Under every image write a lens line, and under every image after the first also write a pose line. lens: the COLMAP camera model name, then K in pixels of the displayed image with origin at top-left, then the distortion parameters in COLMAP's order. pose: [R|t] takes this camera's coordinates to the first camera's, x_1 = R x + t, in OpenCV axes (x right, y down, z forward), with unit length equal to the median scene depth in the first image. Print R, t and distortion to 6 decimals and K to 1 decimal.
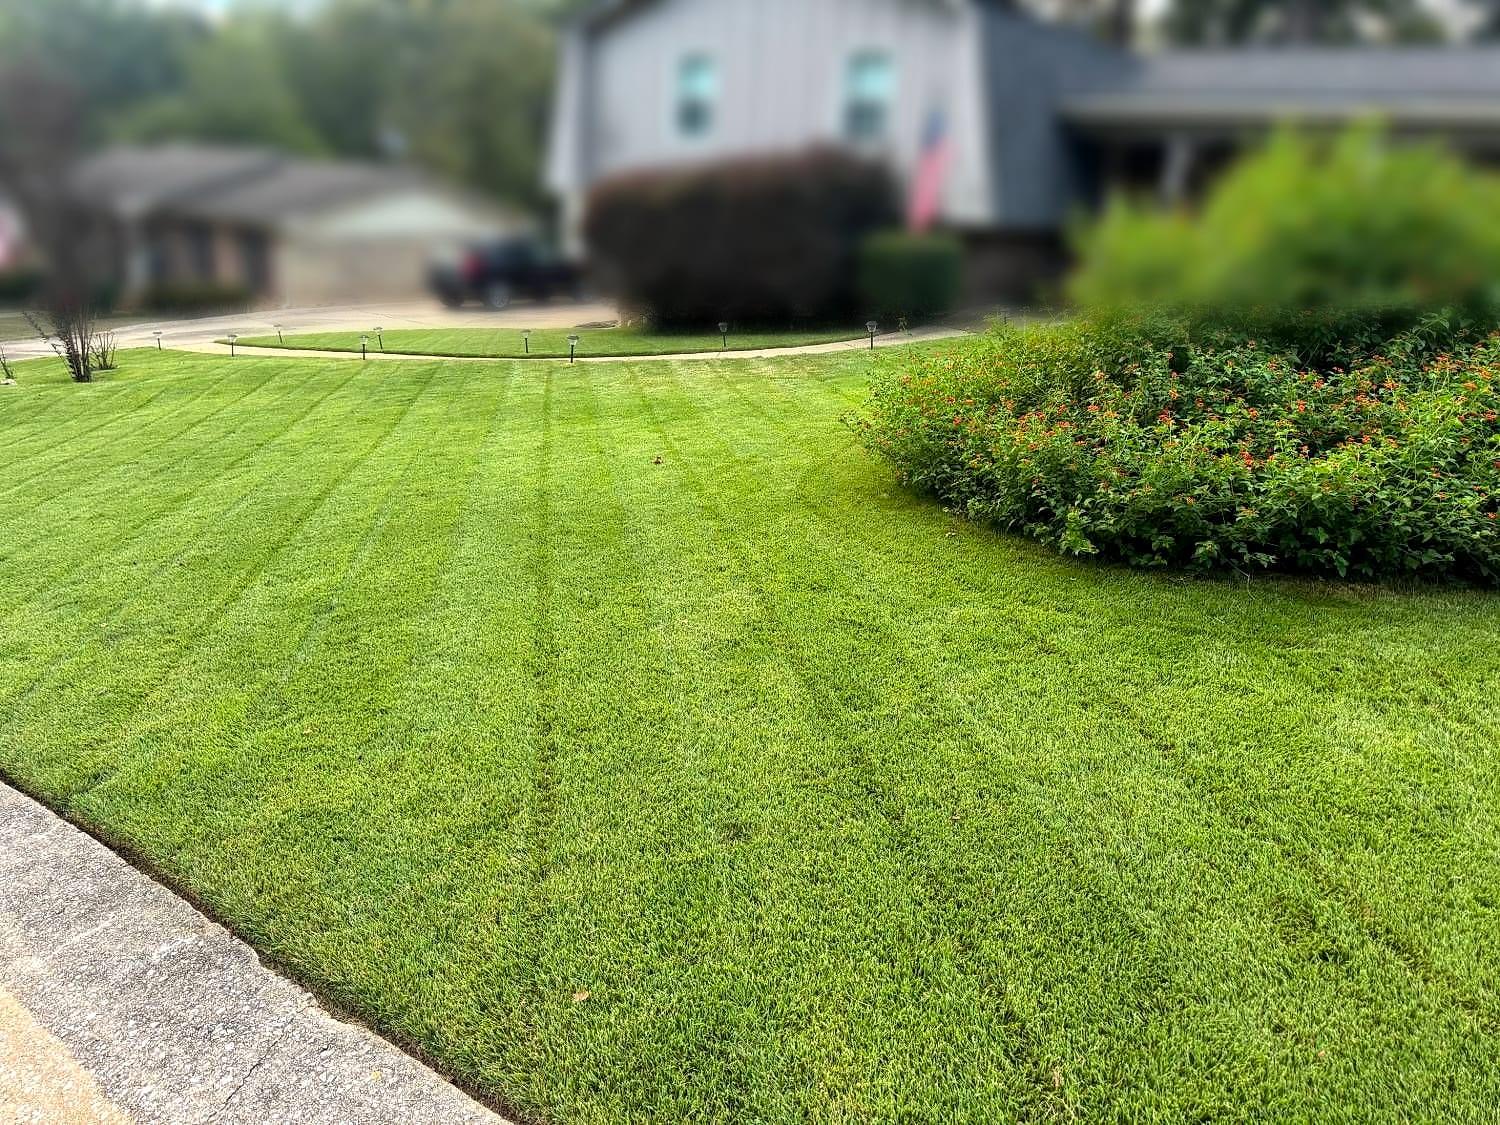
lens RADIAL K [[1141.1, 0, 750.0], [0, 1141.1, 562.5], [0, 0, 1]] dist [-0.006552, -0.006919]
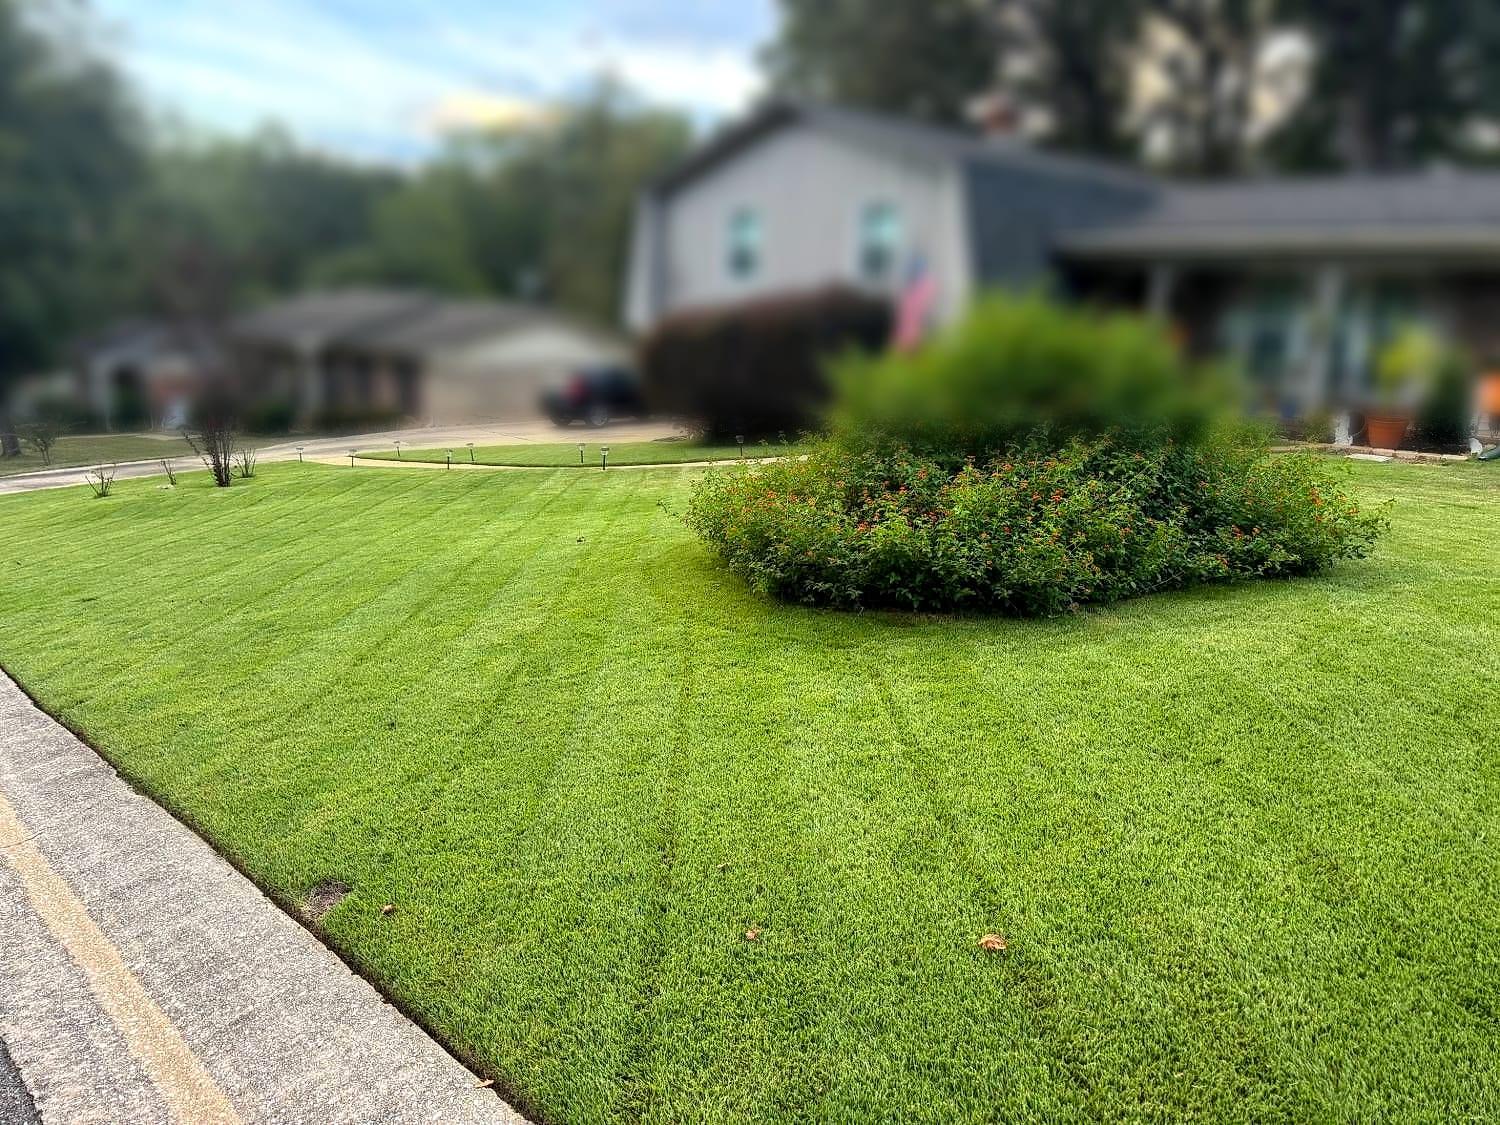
lens RADIAL K [[1117.8, 0, 750.0], [0, 1117.8, 562.5], [0, 0, 1]] dist [0.070566, -0.086834]
pose [[0.988860, 0.003649, -0.148802, 0.147340], [-0.017517, 0.995606, -0.091992, 0.025232], [0.147812, 0.093574, 0.984579, -0.121617]]
